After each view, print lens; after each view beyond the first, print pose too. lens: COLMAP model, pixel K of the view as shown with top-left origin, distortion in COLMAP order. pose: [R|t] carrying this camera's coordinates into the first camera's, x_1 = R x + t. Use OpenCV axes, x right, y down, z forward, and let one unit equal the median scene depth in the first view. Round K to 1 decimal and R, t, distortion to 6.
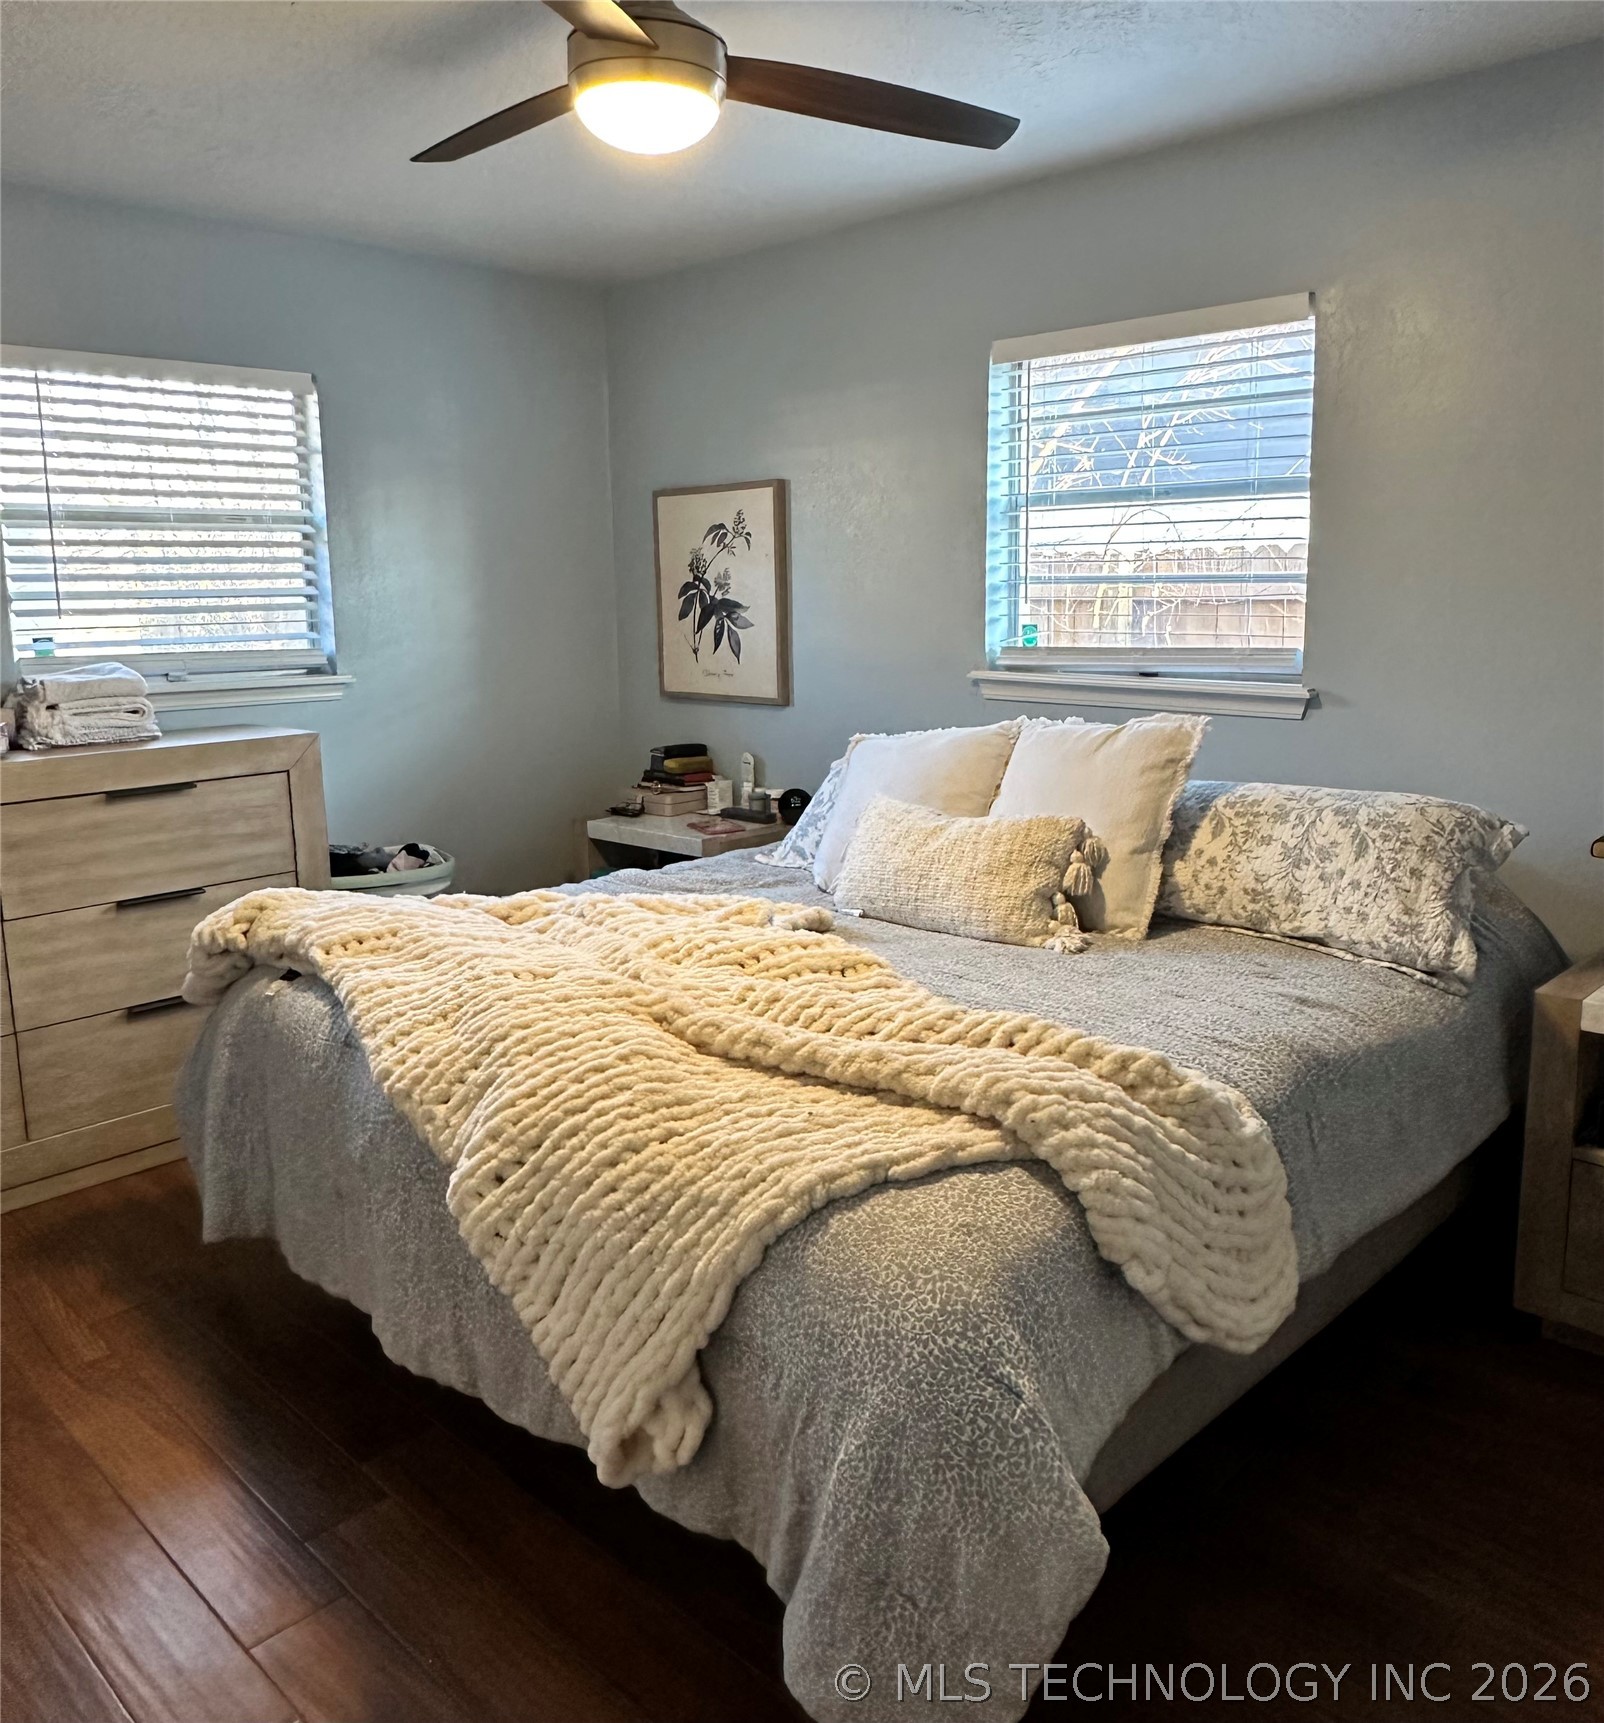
lens RADIAL K [[1371.8, 0, 802.0], [0, 1371.8, 861.5], [0, 0, 1]] dist [-0.009947, -0.000065]
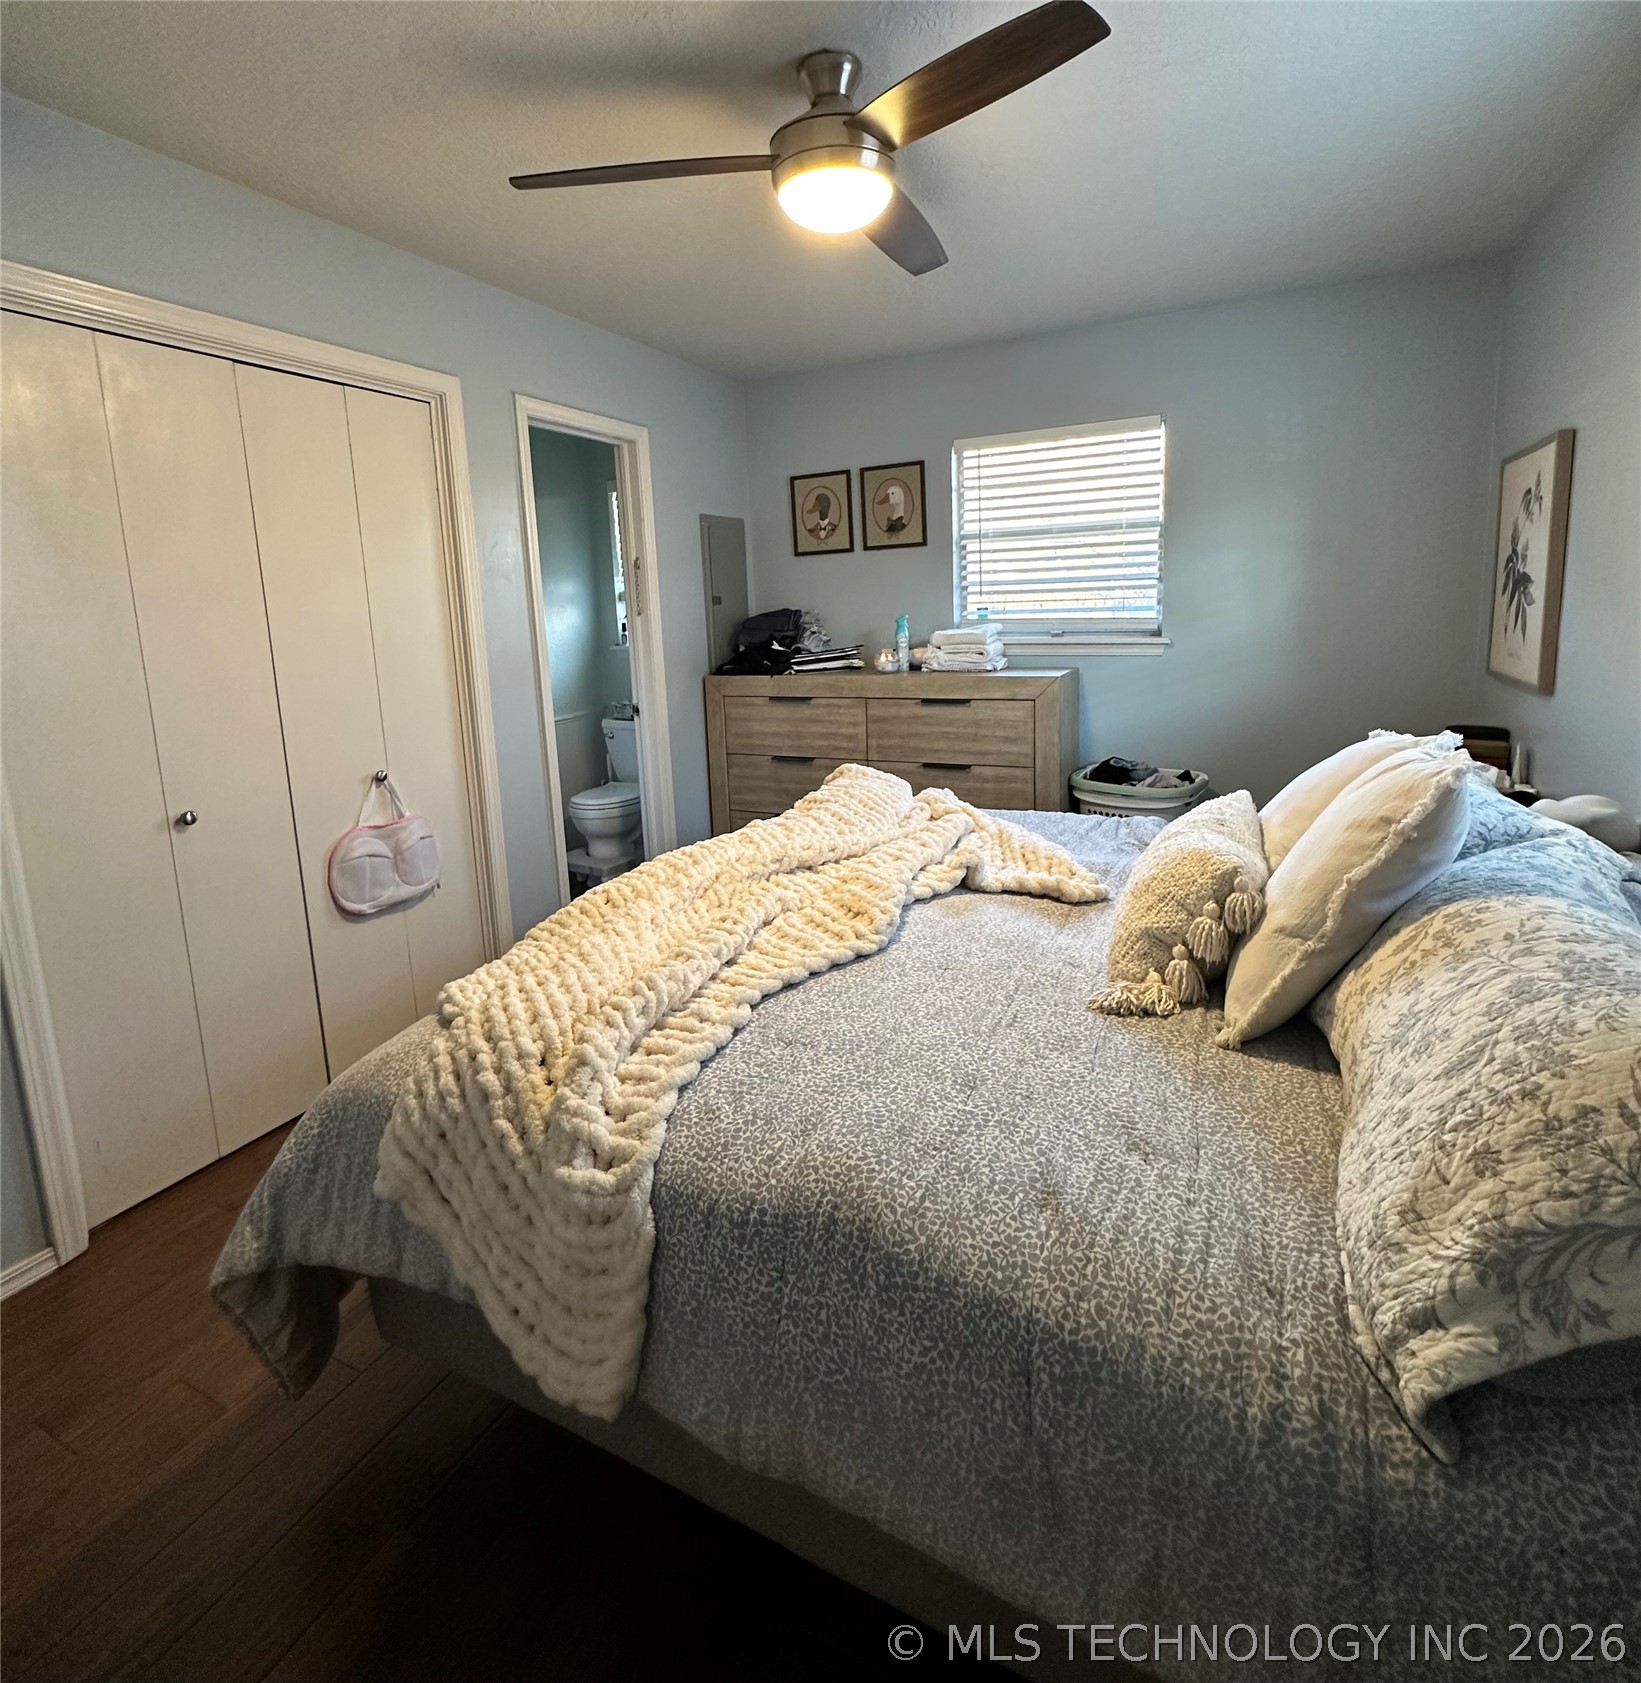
lens RADIAL K [[877.9, 0, 819.3], [0, 877.9, 755.5], [0, 0, 1]] dist [-0.001053, -0.000134]
pose [[0.300305, 0.168819, -0.938785, 0.452563], [-0.158818, 0.979324, 0.125305, -0.089296], [0.940528, 0.111467, 0.320907, 0.485114]]
